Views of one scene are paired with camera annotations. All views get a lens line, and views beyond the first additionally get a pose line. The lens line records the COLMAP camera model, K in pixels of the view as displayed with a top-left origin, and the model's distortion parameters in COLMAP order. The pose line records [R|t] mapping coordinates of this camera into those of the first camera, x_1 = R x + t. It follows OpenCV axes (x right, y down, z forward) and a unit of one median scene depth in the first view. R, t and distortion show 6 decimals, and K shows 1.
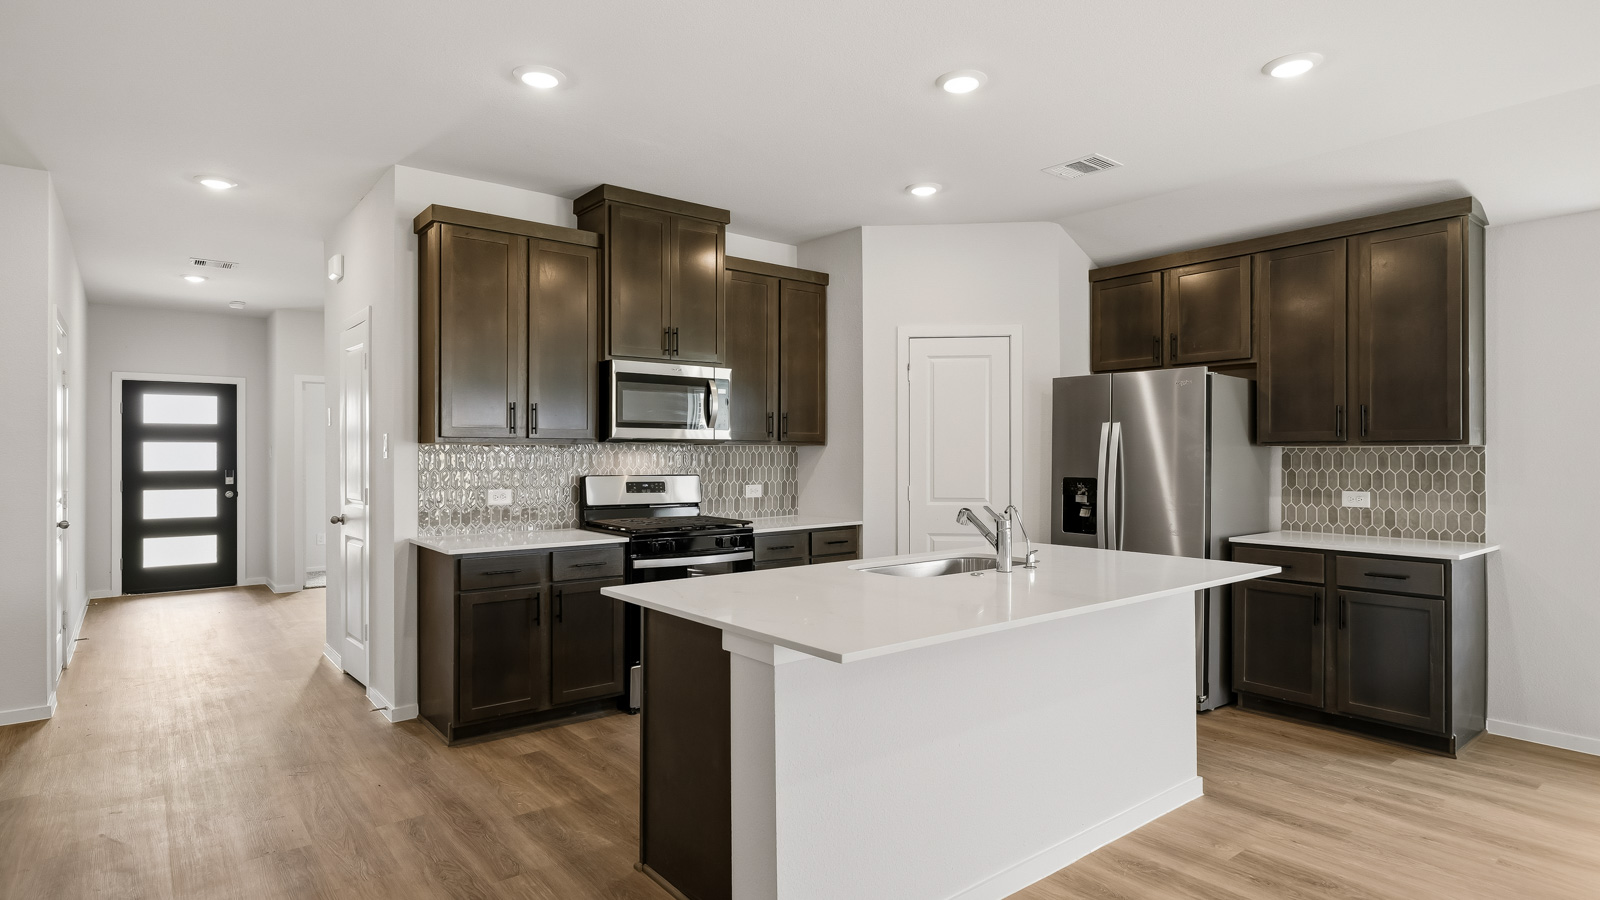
lens RADIAL K [[830.5, 0, 797.9], [0, 830.5, 450.2], [0, 0, 1]] dist [-0.000769, -0.000406]
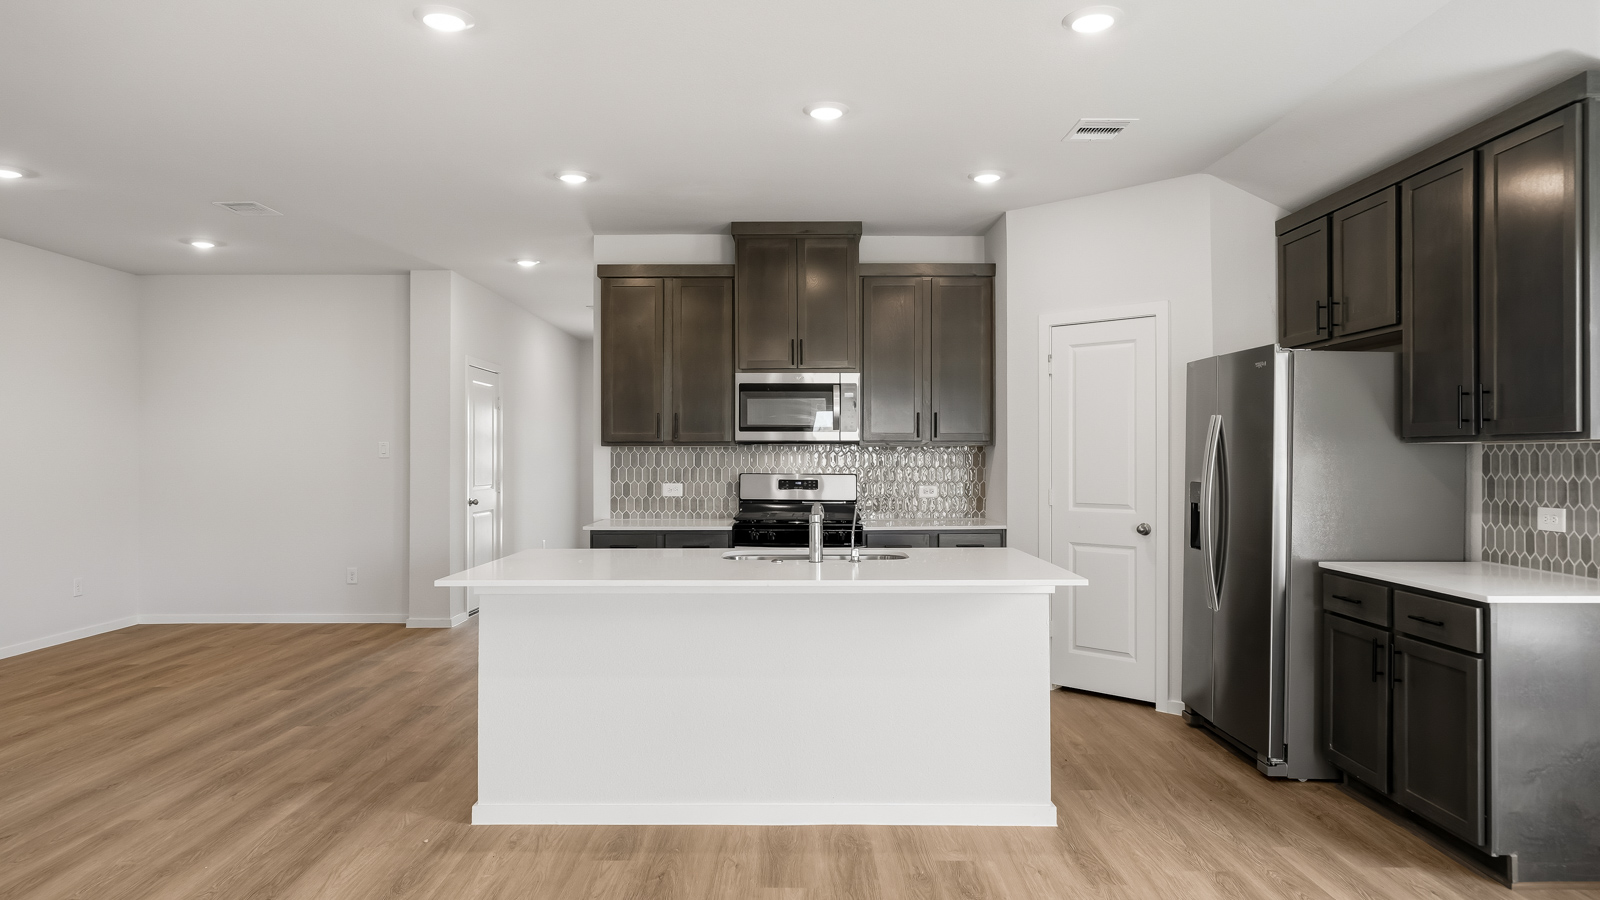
lens RADIAL K [[983.2, 0, 798.6], [0, 983.2, 448.8], [0, 0, 1]] dist [-0.003510, 0.001843]
pose [[0.783229, -0.004687, -0.621715, 0.680086], [0.004682, 0.999988, -0.001641, -0.000656], [0.621715, -0.001625, 0.783242, -0.017990]]
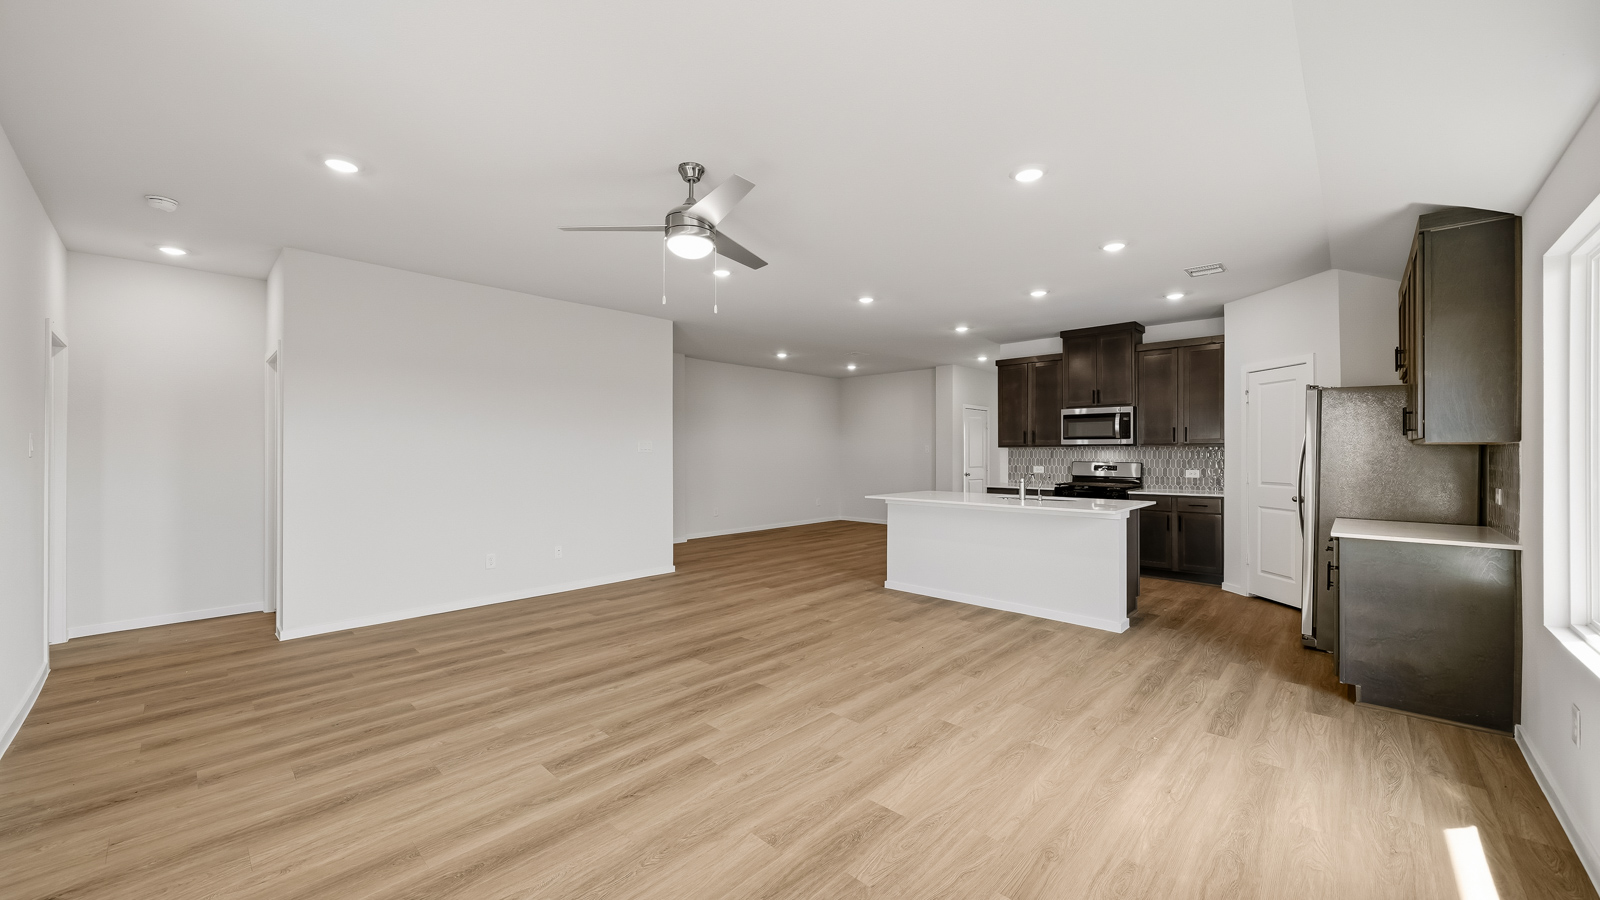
lens RADIAL K [[598.7, 0, 797.5], [0, 598.7, 453.5], [0, 0, 1]] dist [-0.005148, 0.000541]
pose [[0.140590, 0.002767, -0.990064, 1.244181], [0.005618, 0.999978, 0.003592, 0.000008], [0.990052, -0.006068, 0.140572, 0.064975]]
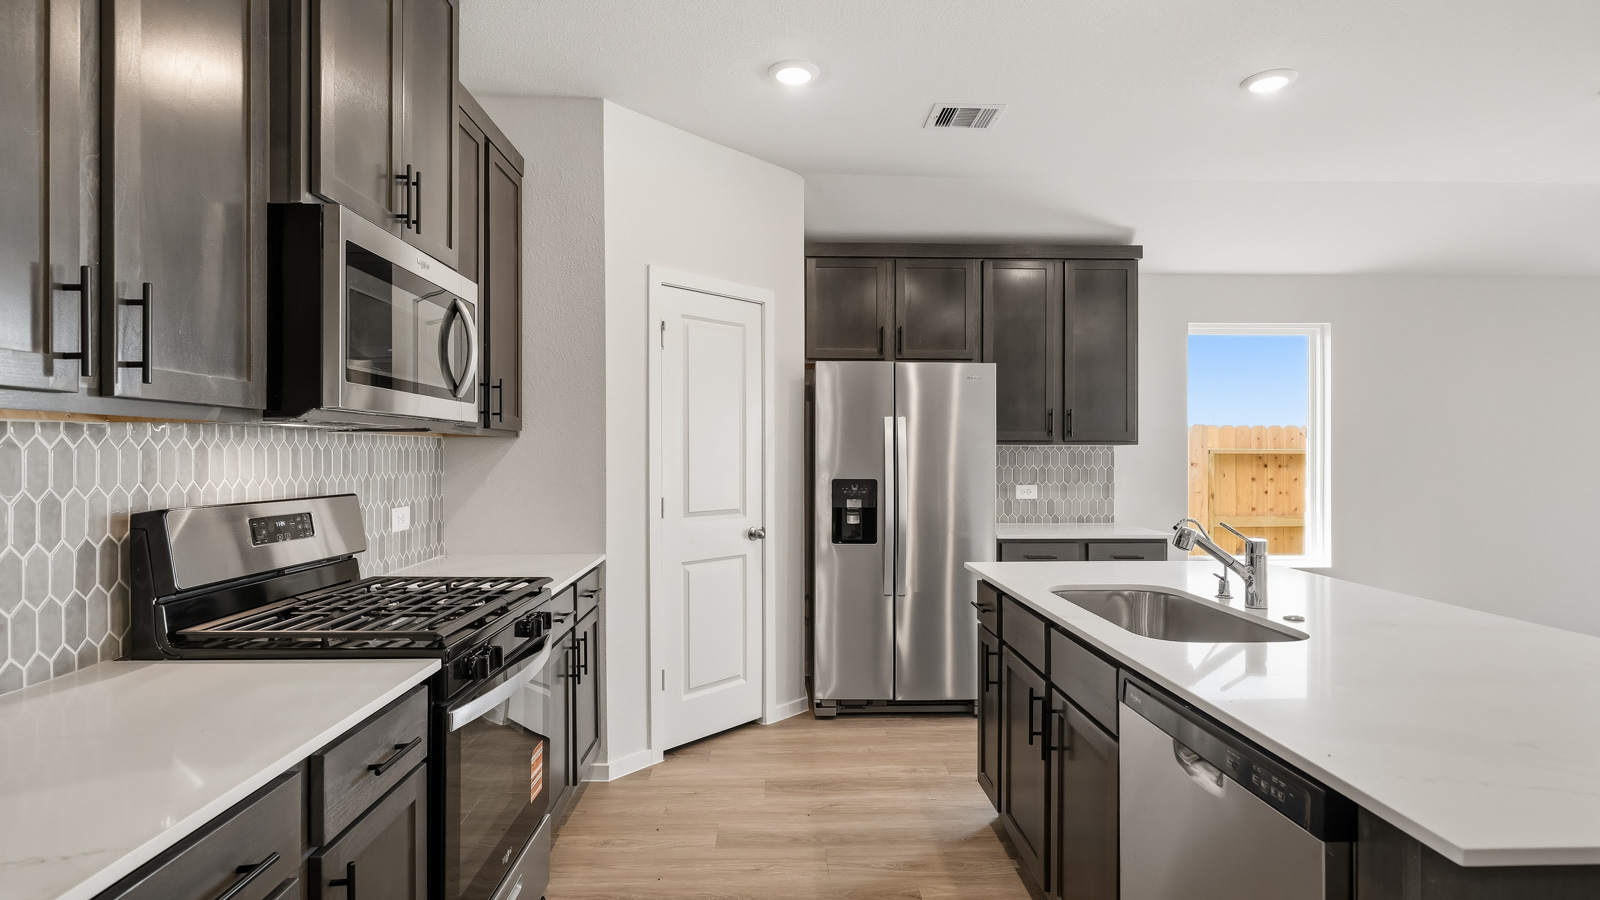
lens RADIAL K [[794.4, 0, 802.2], [0, 794.4, 456.7], [0, 0, 1]] dist [0.002877, 0.000206]
pose [[0.591758, -0.003258, 0.806109, -0.385922], [-0.006807, 0.999936, 0.009038, 0.002742], [-0.806087, -0.010836, 0.591698, 0.593867]]
